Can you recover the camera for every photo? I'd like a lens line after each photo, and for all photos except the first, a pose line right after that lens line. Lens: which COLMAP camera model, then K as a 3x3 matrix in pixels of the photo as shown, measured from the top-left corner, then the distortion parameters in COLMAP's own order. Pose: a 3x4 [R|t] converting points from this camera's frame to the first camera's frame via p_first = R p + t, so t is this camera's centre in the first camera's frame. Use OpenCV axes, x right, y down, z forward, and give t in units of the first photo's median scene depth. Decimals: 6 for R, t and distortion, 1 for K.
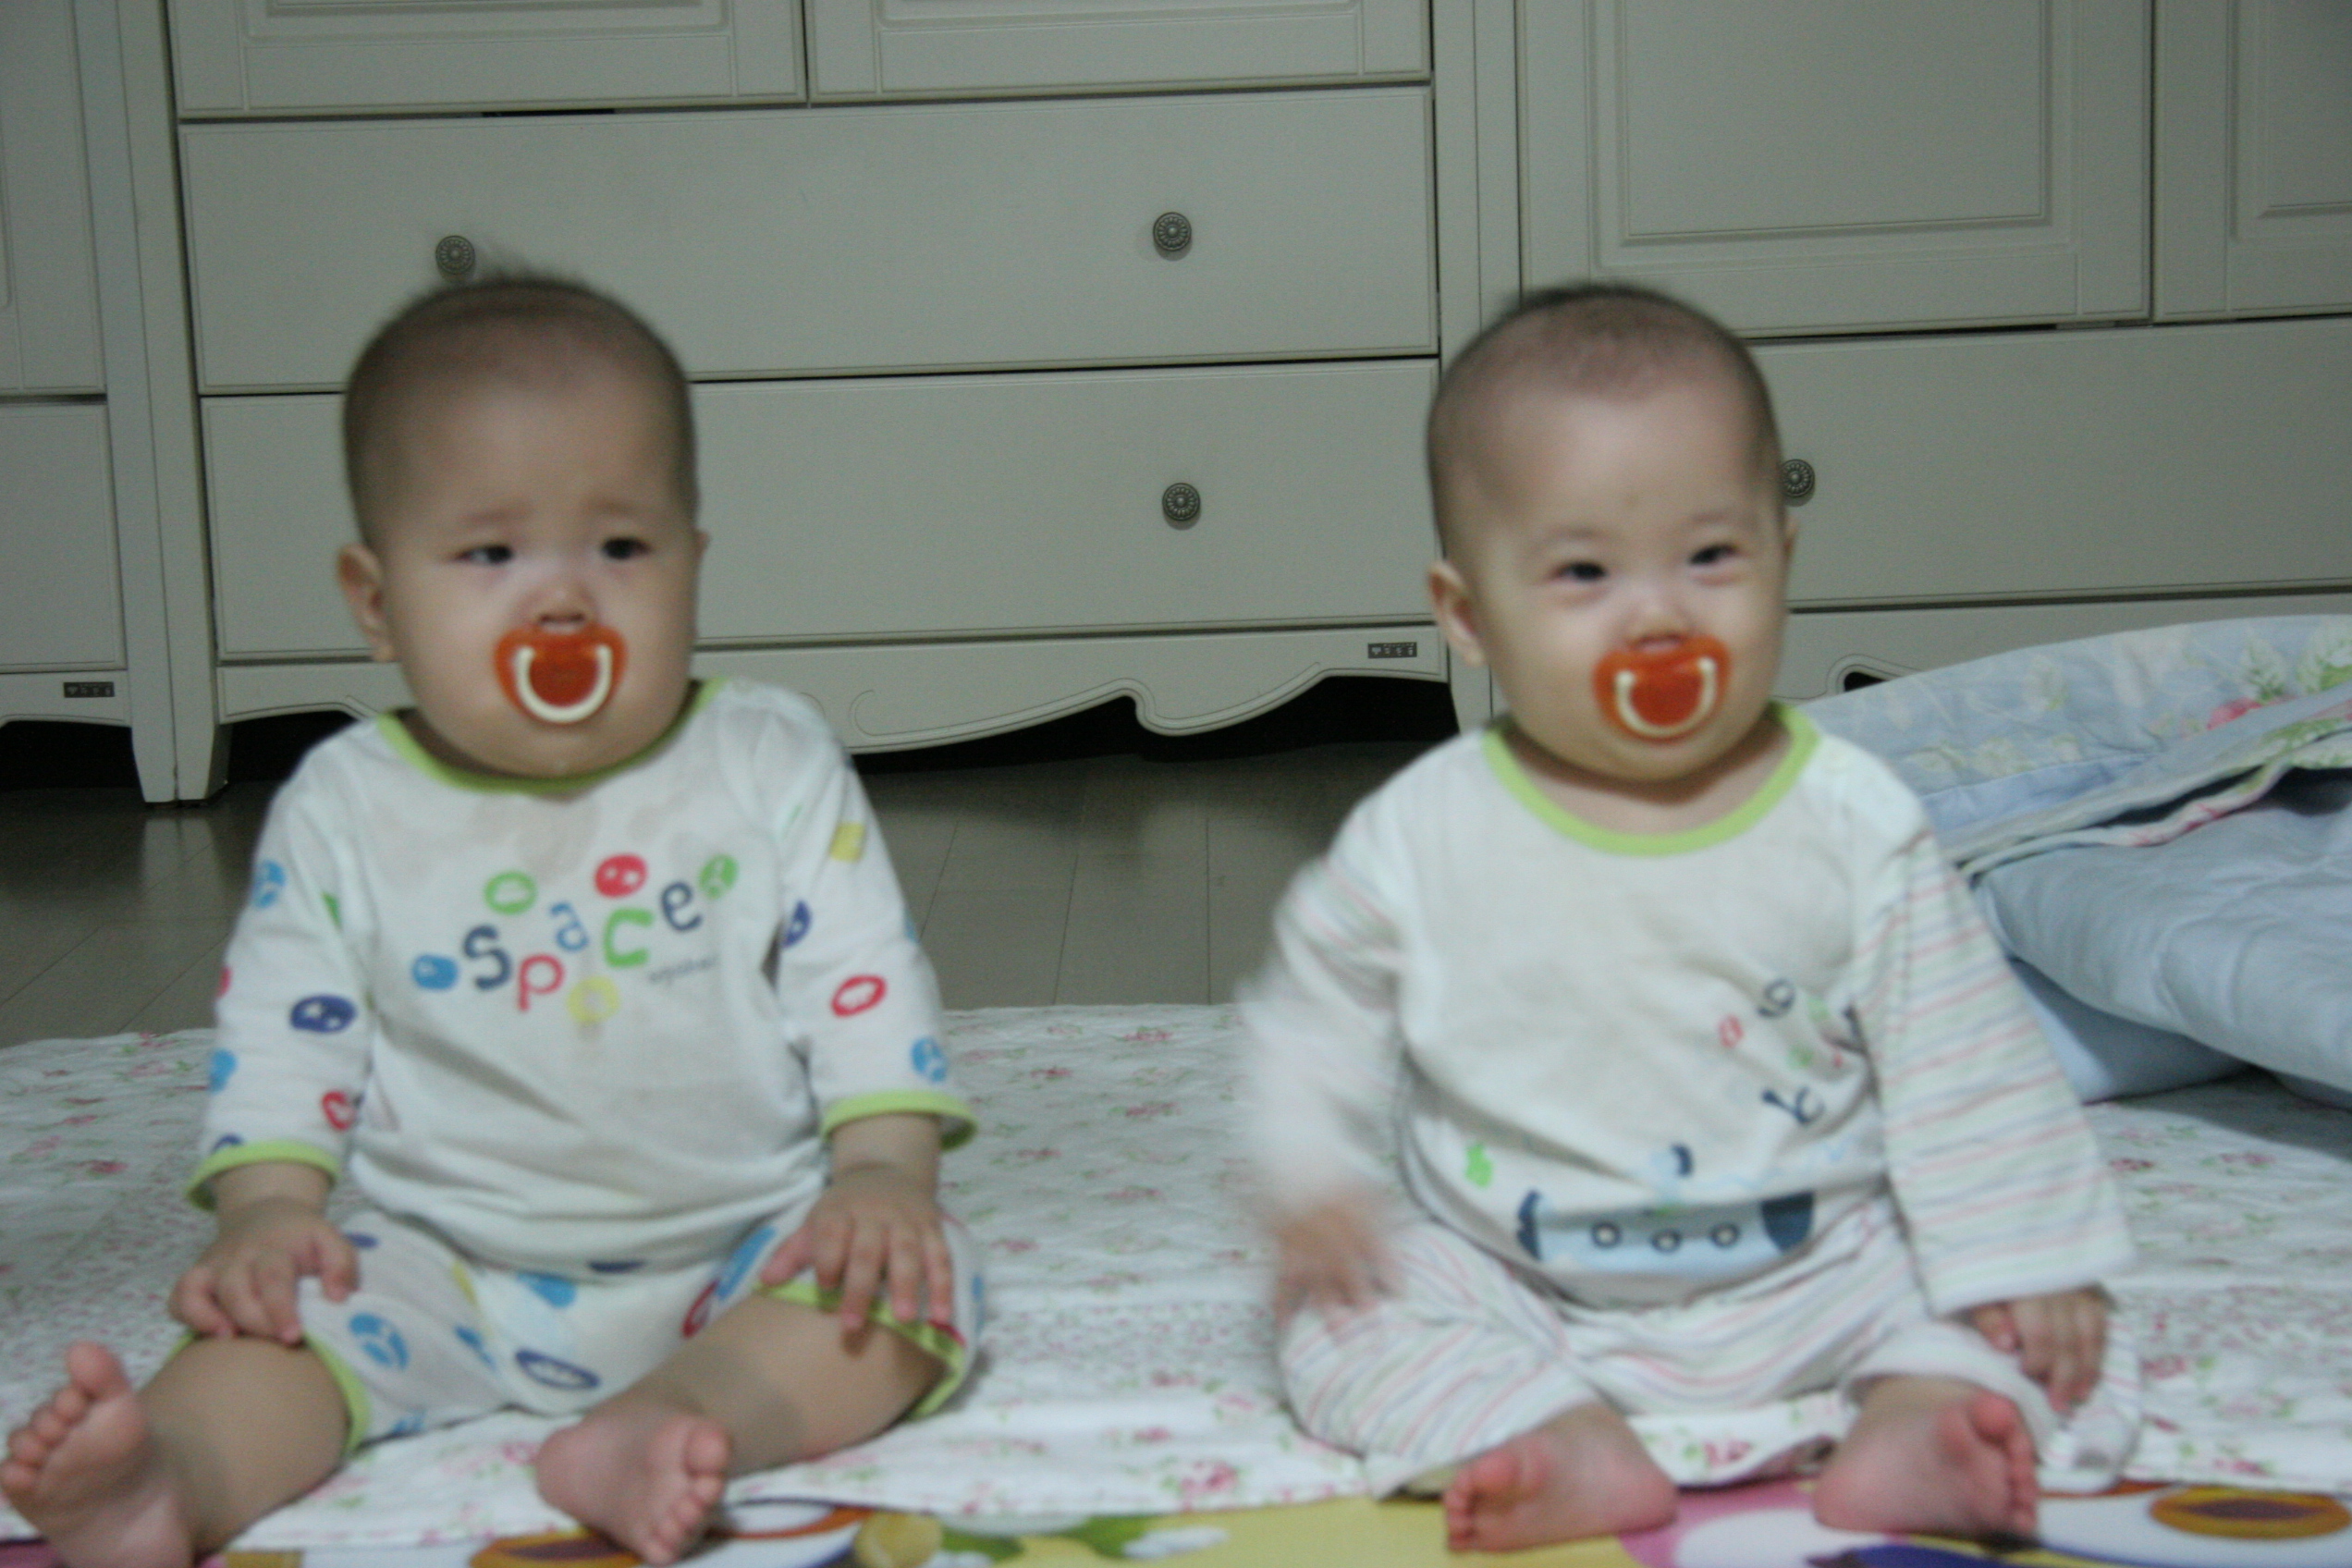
lens RADIAL K [[5045.2, 0, 1176.0], [0, 5045.2, 784.0], [0, 0, 1]] dist [0.136306, 0.810988]
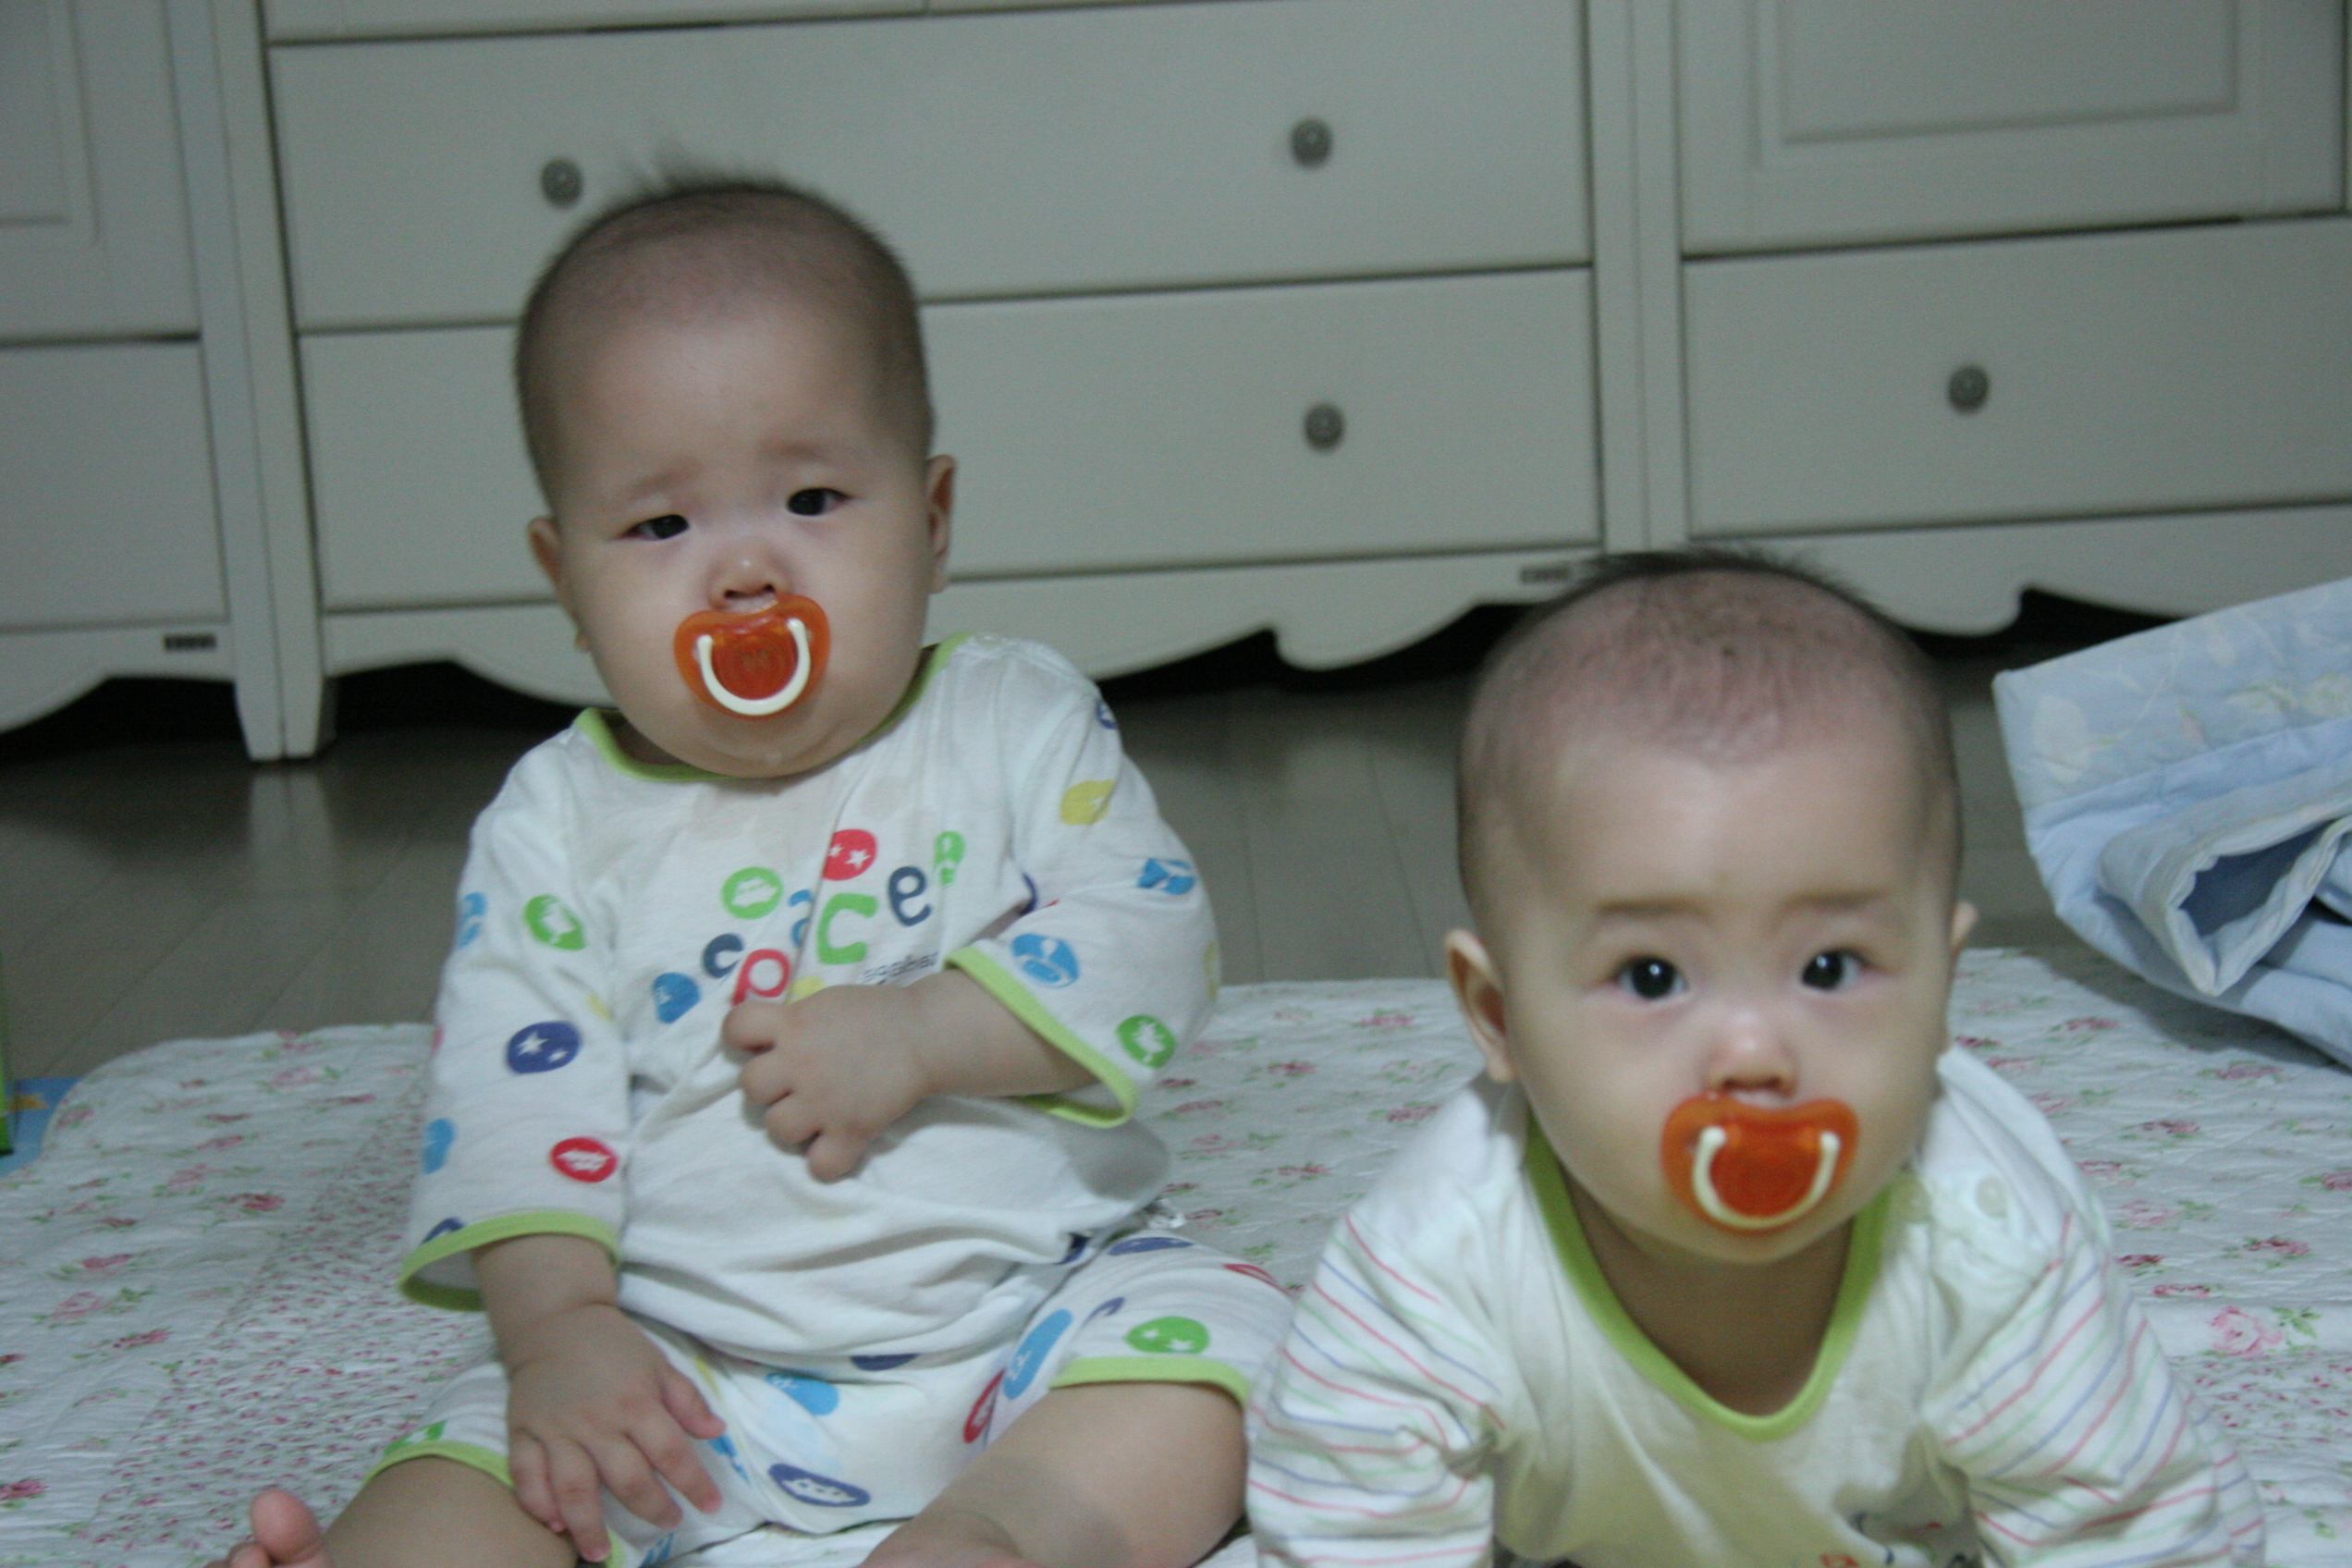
lens RADIAL K [[5045.2, 0, 1176.0], [0, 5045.2, 784.0], [0, 0, 1]] dist [0.136306, 0.810988]
pose [[0.999729, -0.017968, -0.014768, -0.029735], [0.018209, 0.999701, 0.016340, -0.008196], [0.014470, -0.016604, 0.999757, 0.095172]]
